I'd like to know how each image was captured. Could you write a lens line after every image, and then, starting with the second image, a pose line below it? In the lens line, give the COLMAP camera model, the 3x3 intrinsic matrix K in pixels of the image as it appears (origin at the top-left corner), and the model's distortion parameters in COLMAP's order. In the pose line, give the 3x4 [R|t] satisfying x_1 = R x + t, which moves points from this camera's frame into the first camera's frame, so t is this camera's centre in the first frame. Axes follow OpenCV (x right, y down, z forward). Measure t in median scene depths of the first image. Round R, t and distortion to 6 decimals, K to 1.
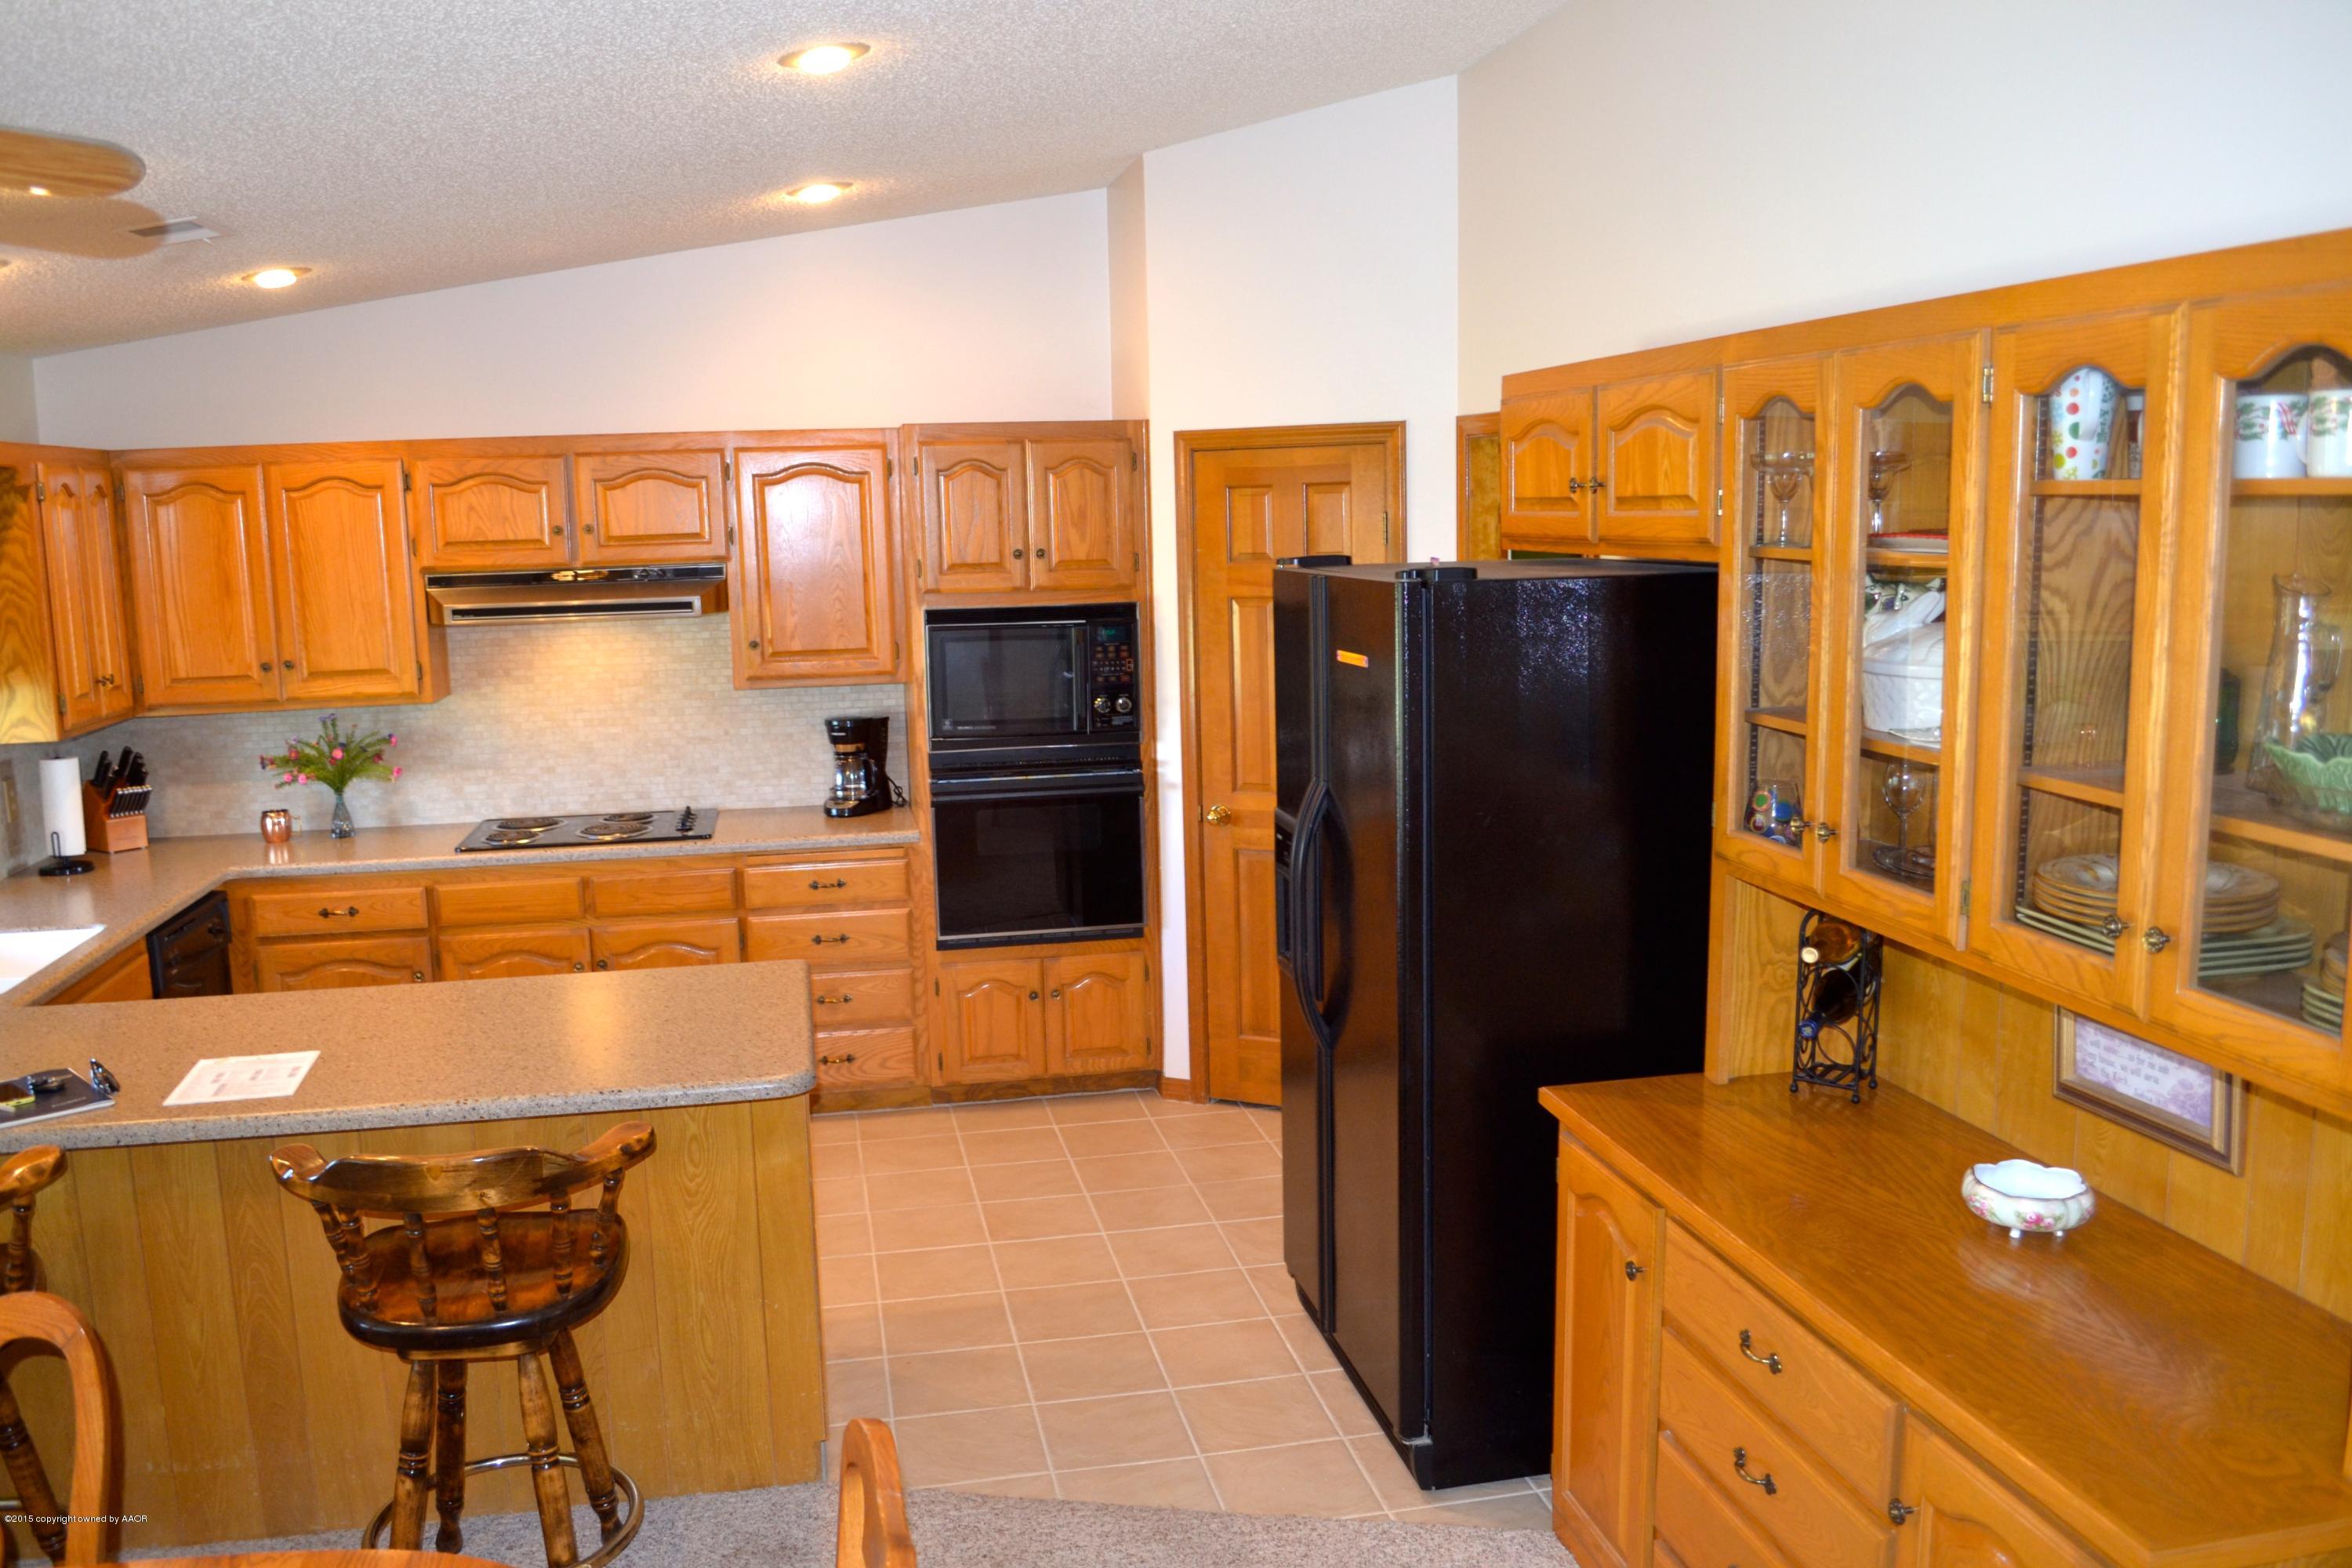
lens RADIAL K [[1885.2, 0, 1176.0], [0, 1885.2, 784.0], [0, 0, 1]] dist [-0.087615, 0.019195]
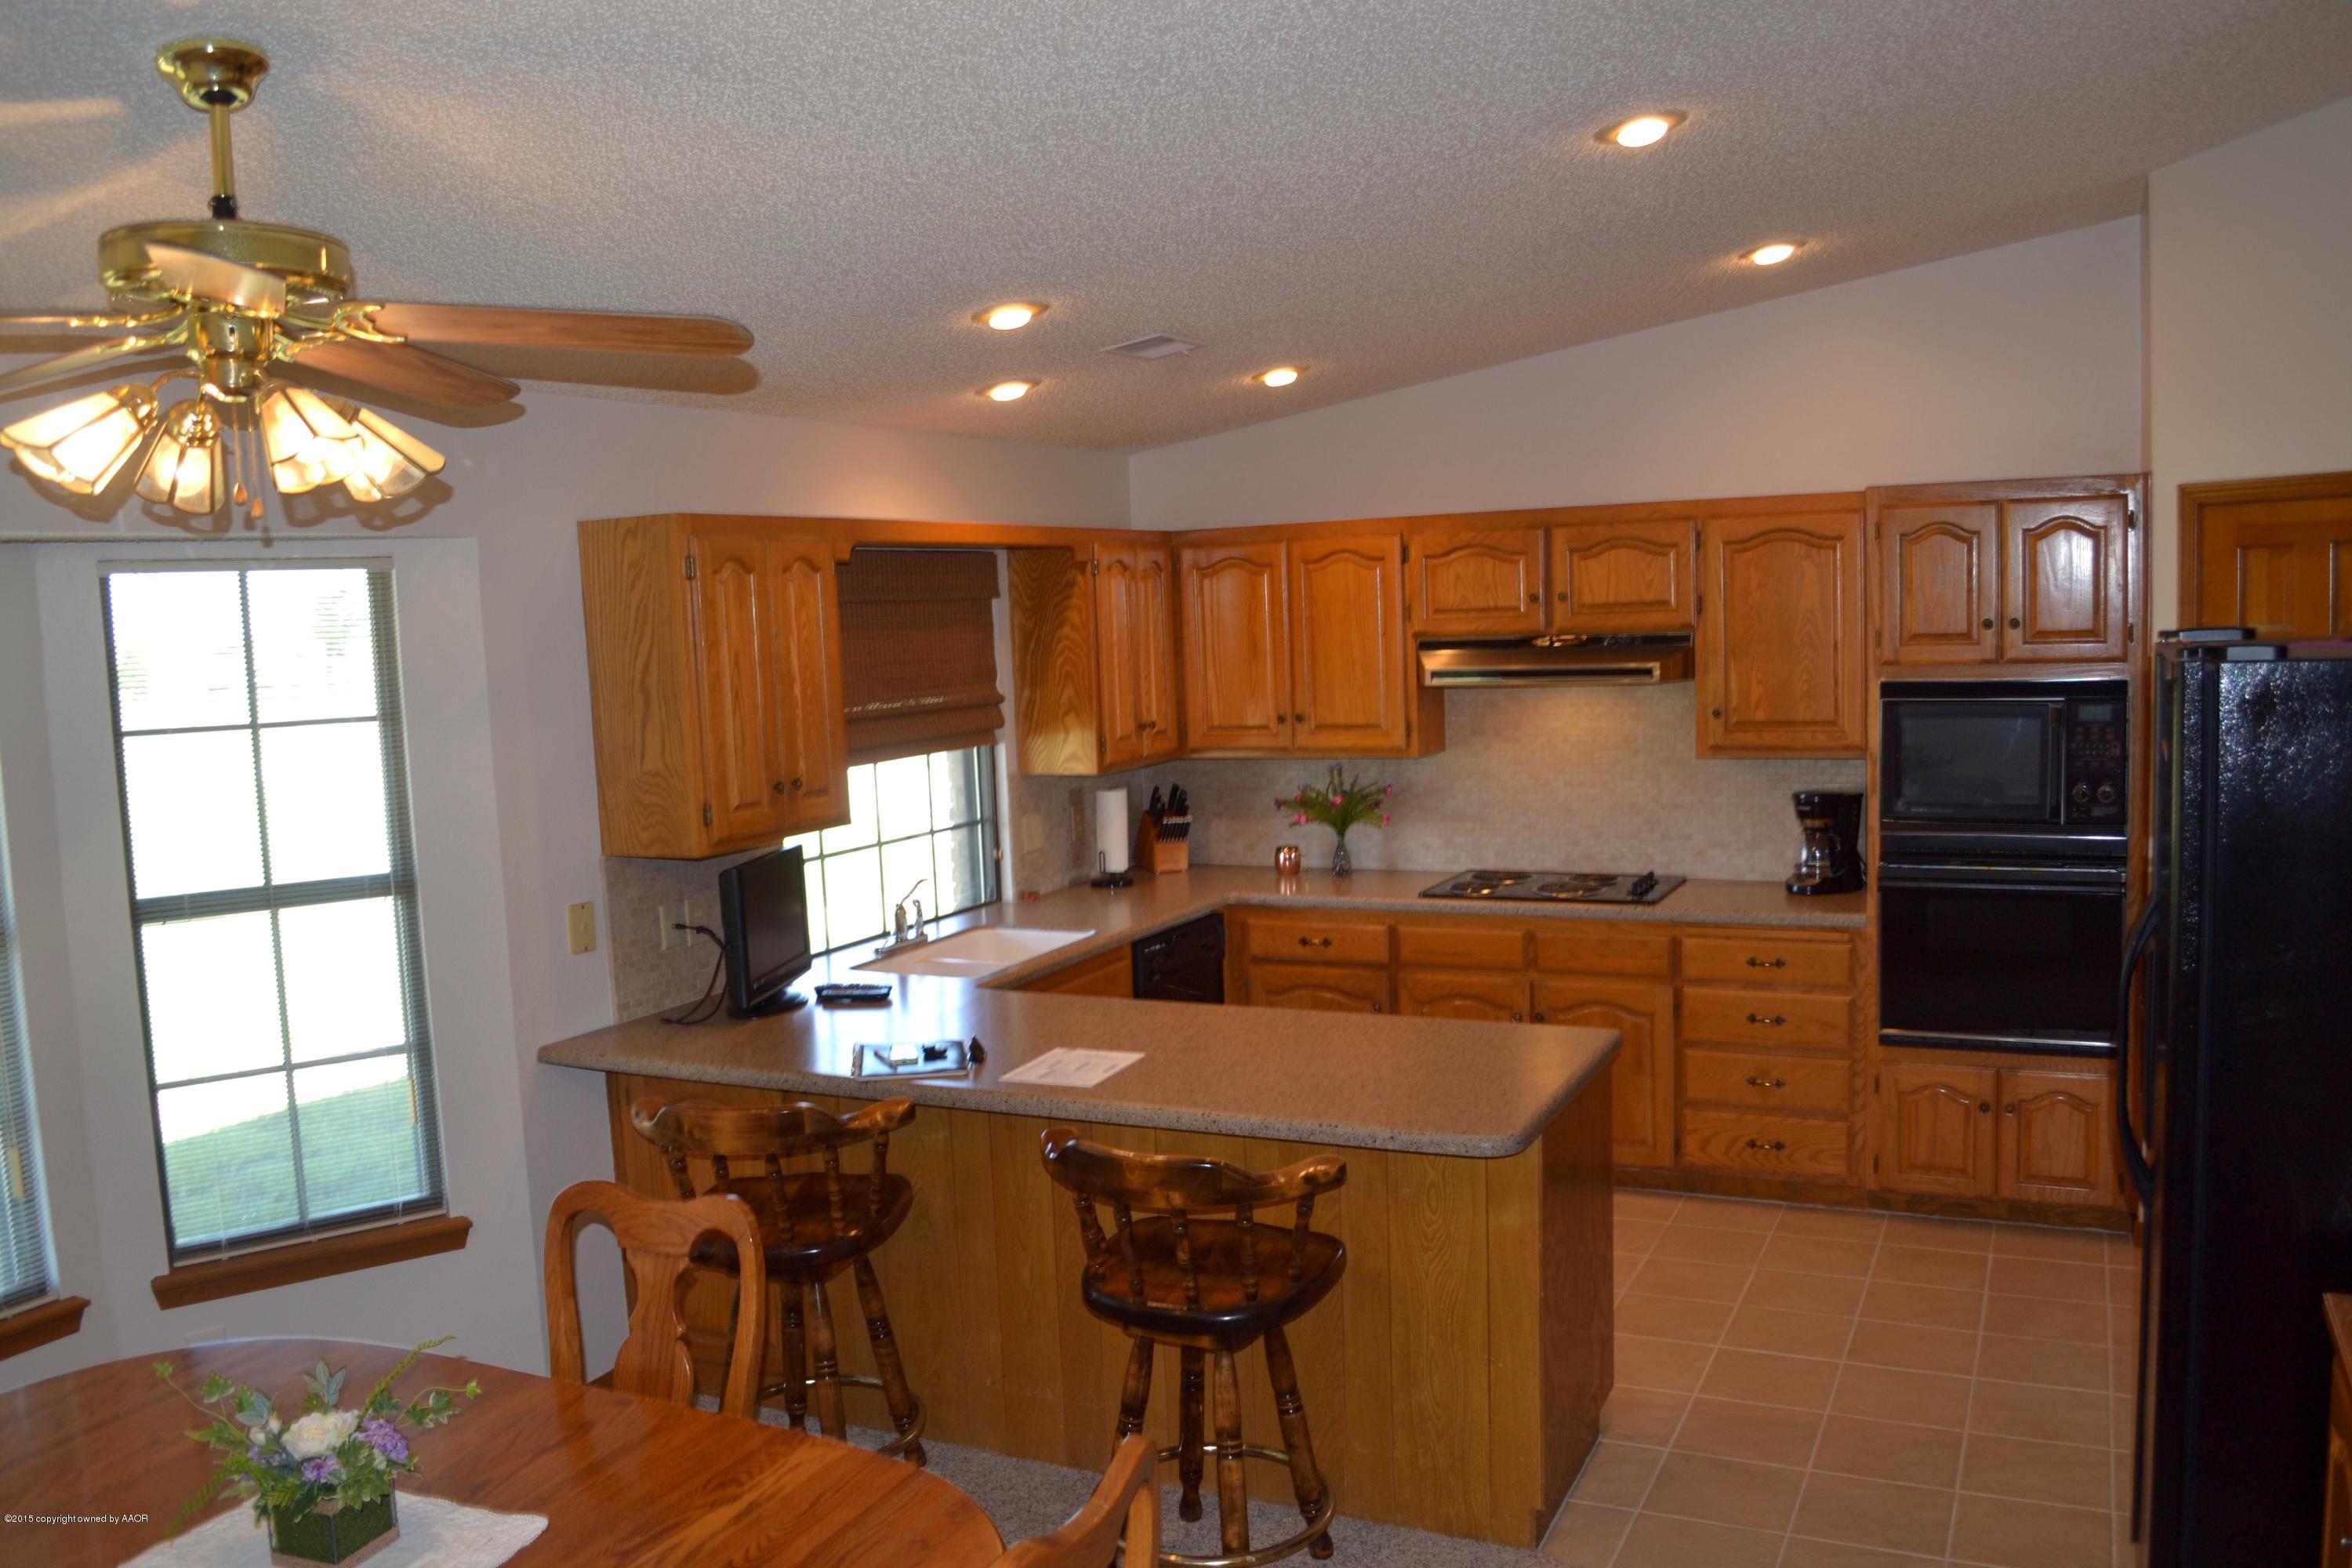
lens RADIAL K [[1895.8, 0, 1176.0], [0, 1895.8, 784.0], [0, 0, 1]] dist [-0.077146, 0.003298]
pose [[0.794601, 0.049303, -0.605127, 0.160646], [-0.069251, 0.997552, -0.009659, -0.008231], [0.603169, 0.049581, 0.796071, 0.042680]]
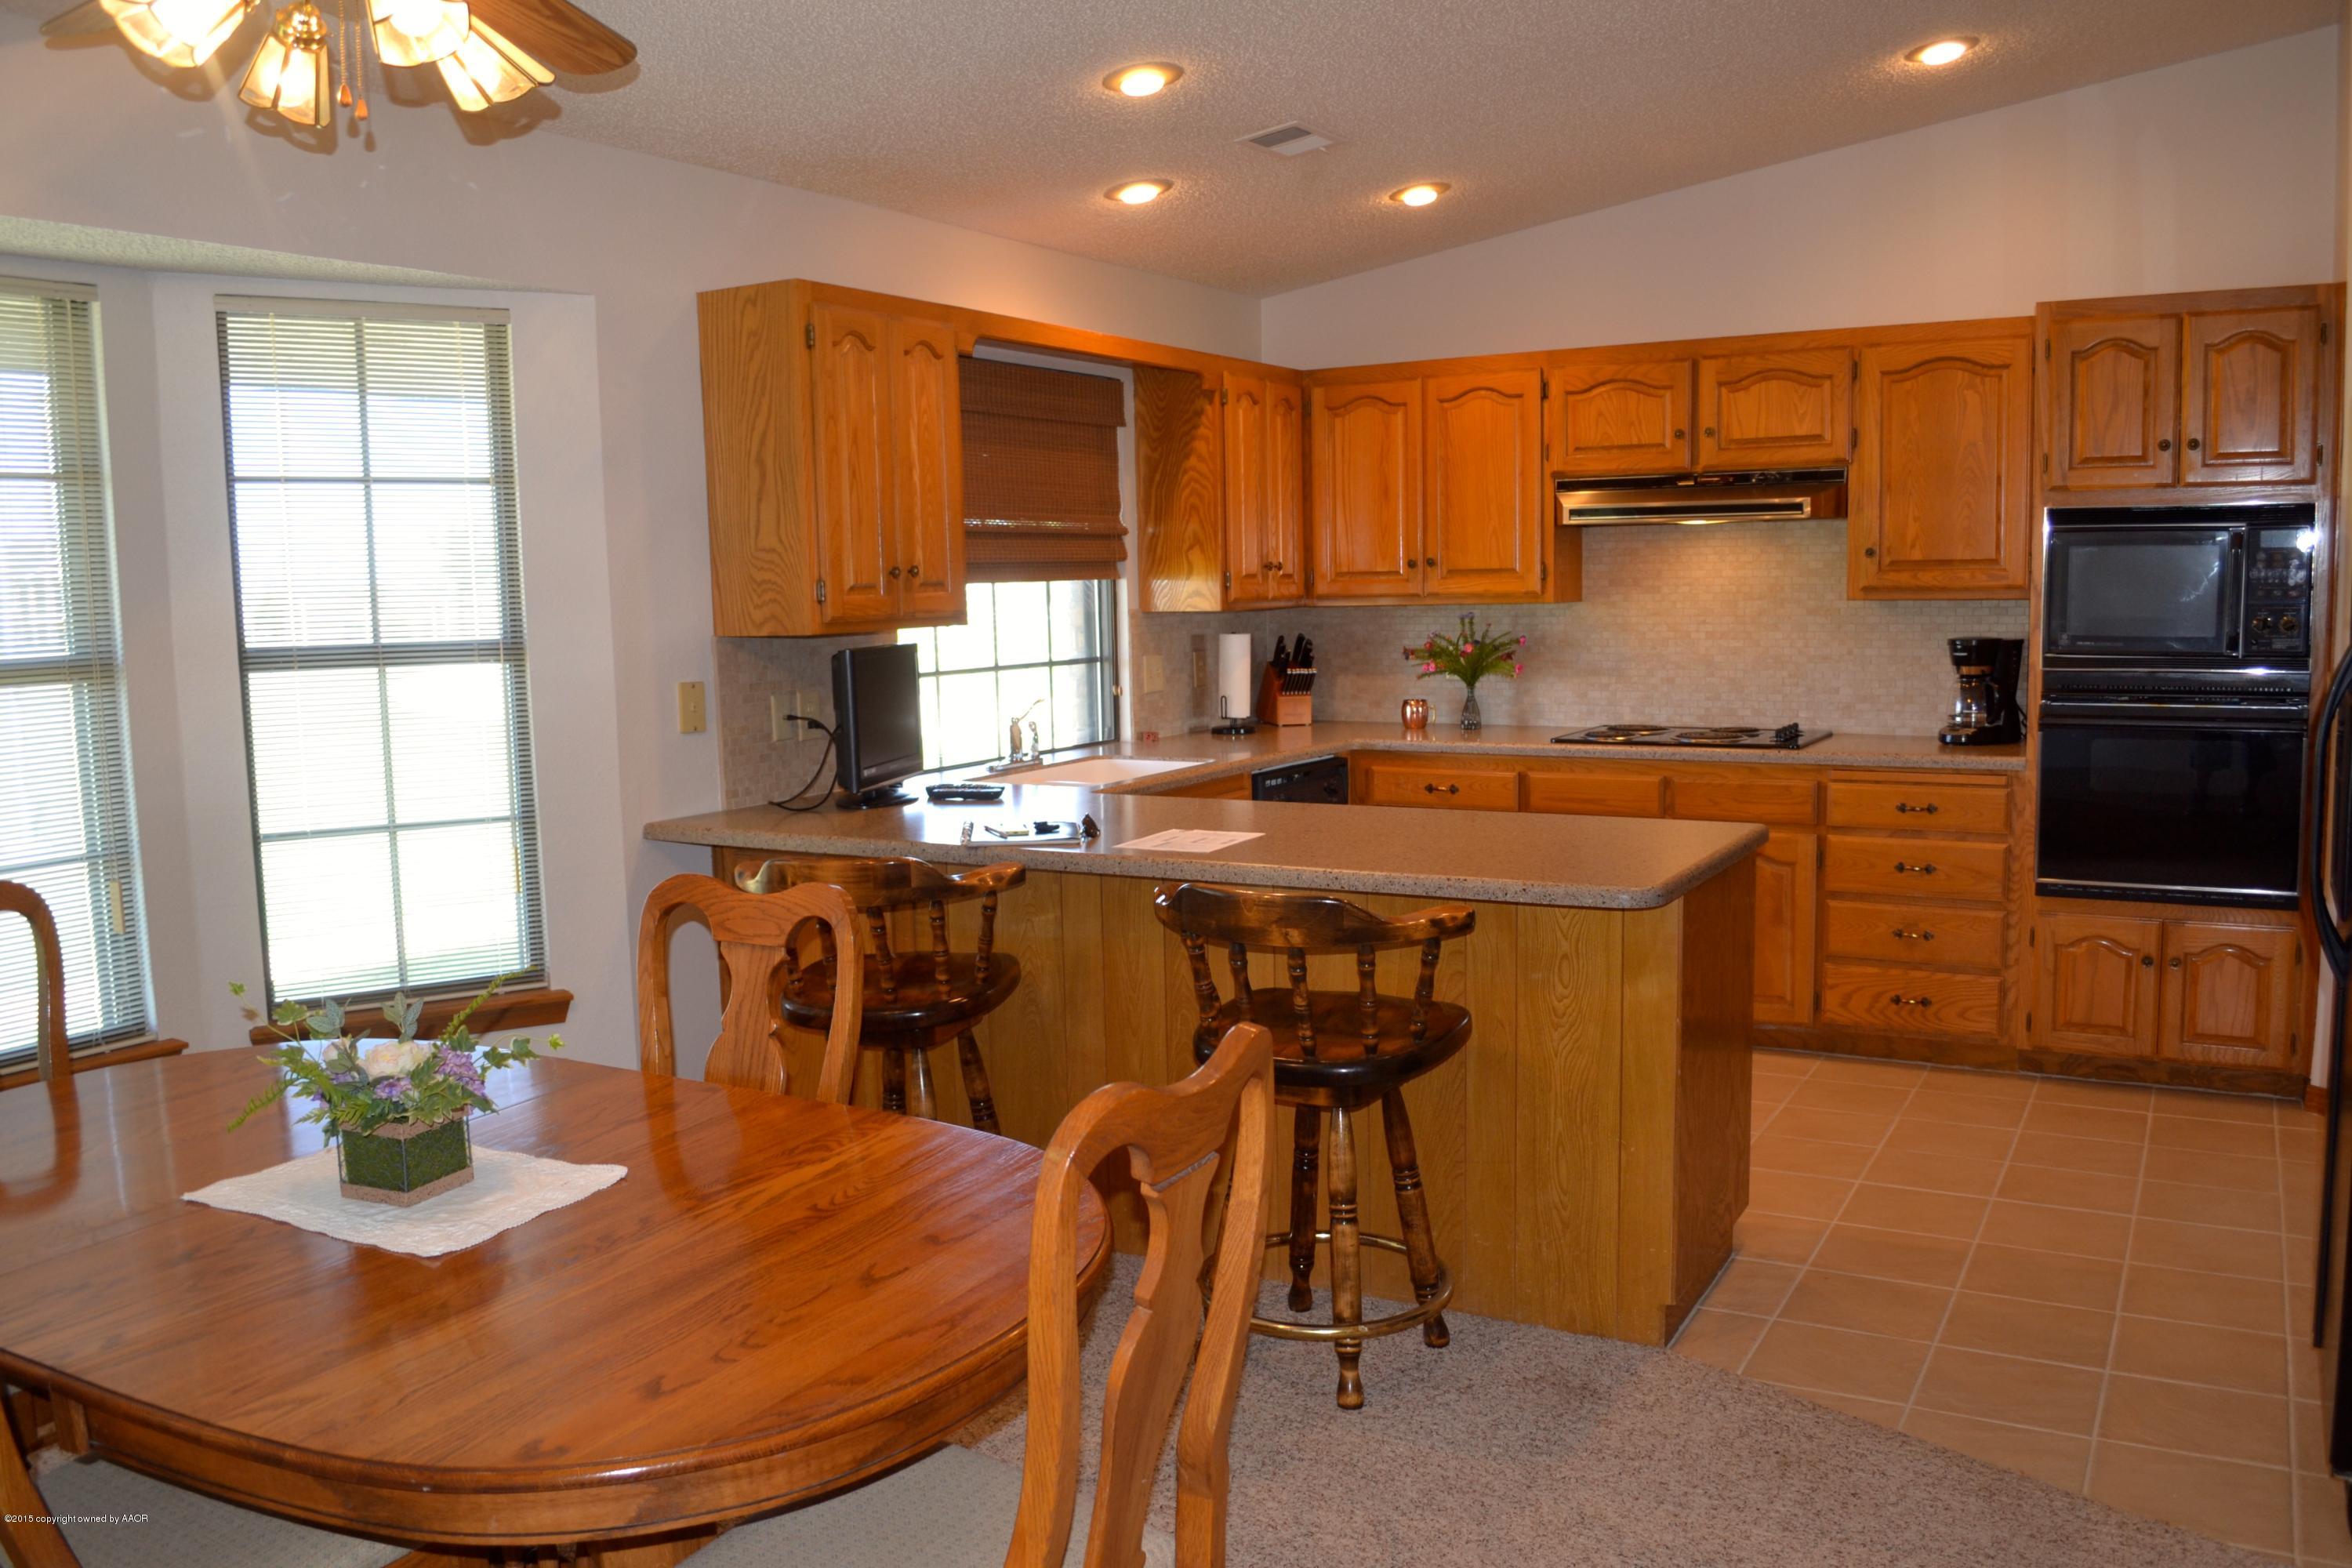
lens RADIAL K [[1907.0, 0, 1176.0], [0, 1907.0, 784.0], [0, 0, 1]] dist [-0.075555, 0.002365]
pose [[0.753123, 0.078258, -0.653209, 0.149704], [-0.093493, 0.995554, 0.011478, 0.067478], [0.651203, 0.052426, 0.757091, 0.064835]]
